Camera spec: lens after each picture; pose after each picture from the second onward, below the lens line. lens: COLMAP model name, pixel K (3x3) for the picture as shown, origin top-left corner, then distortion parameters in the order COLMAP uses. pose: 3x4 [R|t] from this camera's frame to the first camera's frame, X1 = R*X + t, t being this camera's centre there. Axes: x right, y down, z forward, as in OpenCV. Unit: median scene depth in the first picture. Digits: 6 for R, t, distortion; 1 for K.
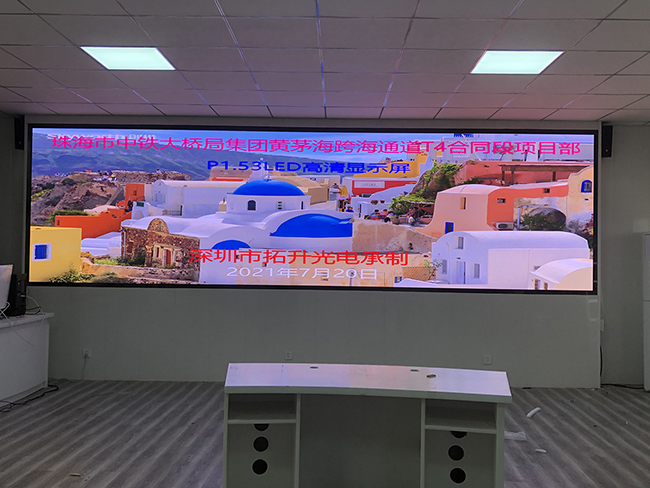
lens RADIAL K [[614.4, 0, 315.3], [0, 614.4, 237.6], [0, 0, 1]] dist [0.022628, 0.000000]
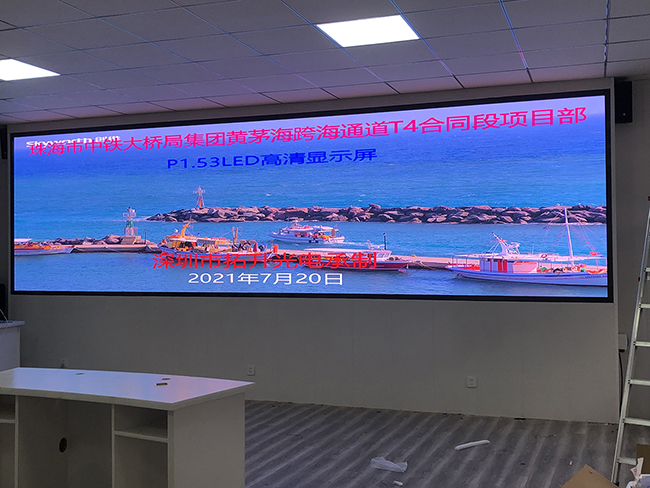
lens RADIAL K [[753.0, 0, 324.3], [0, 753.0, 241.7], [0, 0, 1]] dist [0.038987, 0.000000]
pose [[0.947829, -0.026499, -0.317676, 0.413930], [0.027653, 0.999617, -0.000876, 0.007370], [0.317578, -0.007954, 0.948199, -0.012207]]
